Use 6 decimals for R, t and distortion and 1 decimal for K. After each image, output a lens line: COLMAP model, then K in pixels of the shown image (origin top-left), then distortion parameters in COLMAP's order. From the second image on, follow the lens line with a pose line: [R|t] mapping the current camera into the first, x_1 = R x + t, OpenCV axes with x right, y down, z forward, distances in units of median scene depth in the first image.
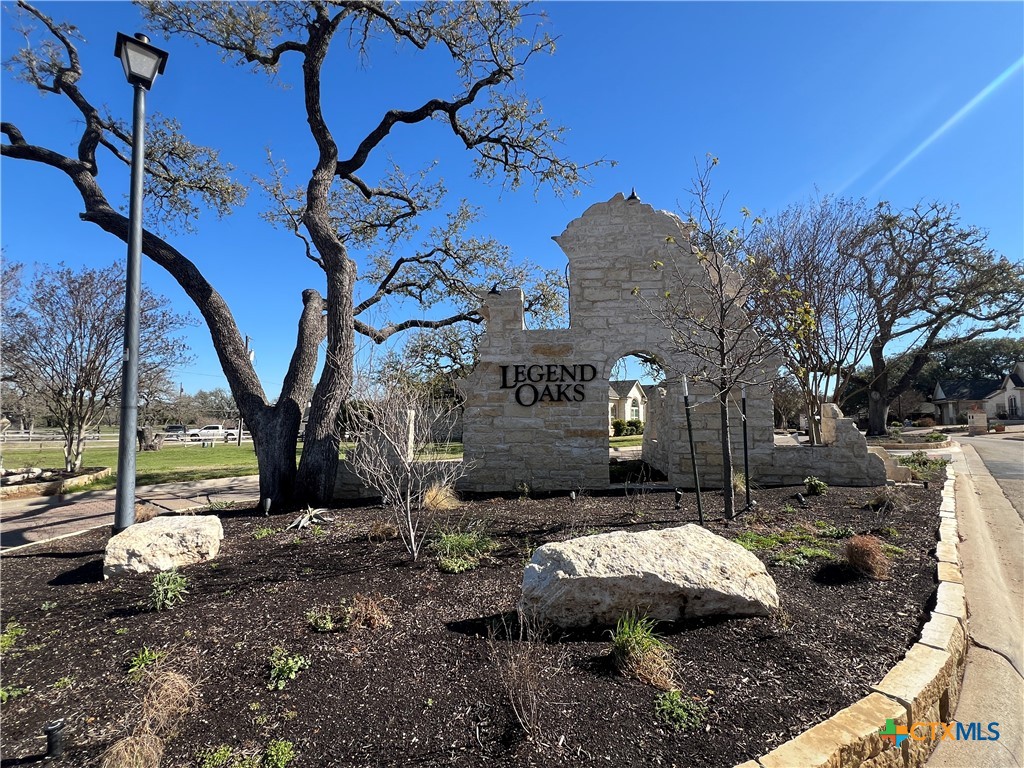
lens RADIAL K [[490.8, 0, 507.9], [0, 490.8, 380.8], [0, 0, 1]] dist [0.018763, -0.000227]
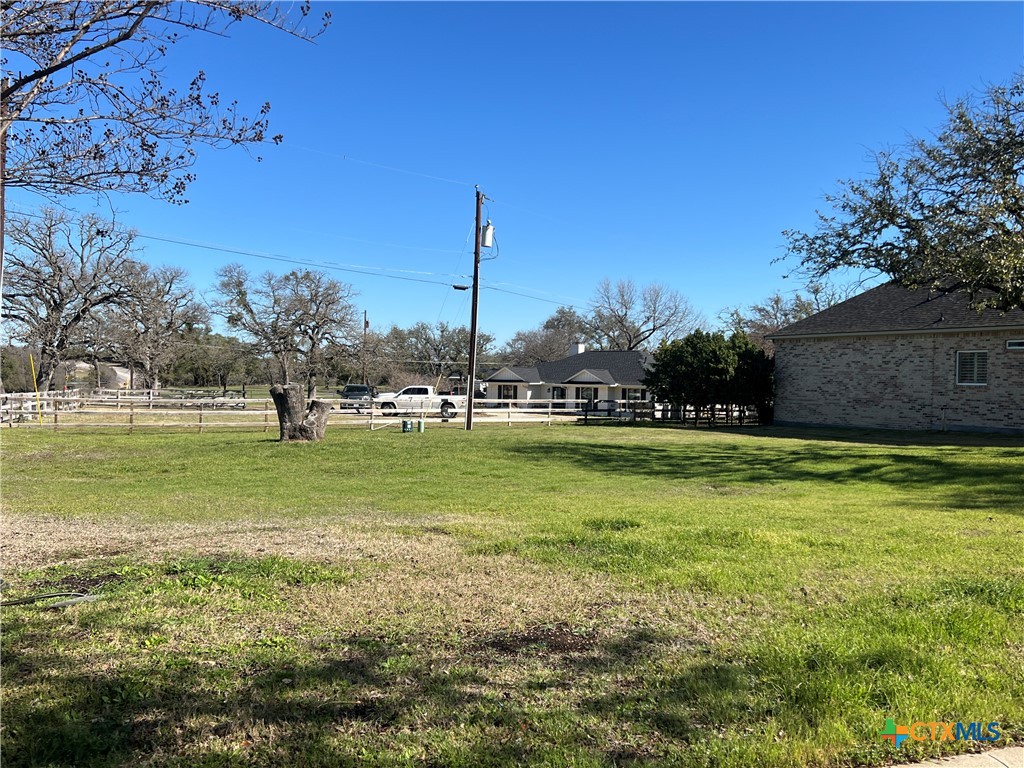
lens RADIAL K [[901.5, 0, 515.6], [0, 901.5, 386.2], [0, 0, 1]] dist [0.021706, 0.002090]
pose [[0.911998, 0.014480, -0.409939, -0.130239], [0.018904, 0.996831, 0.077267, 0.021224], [0.409759, -0.078216, 0.908834, 0.206373]]
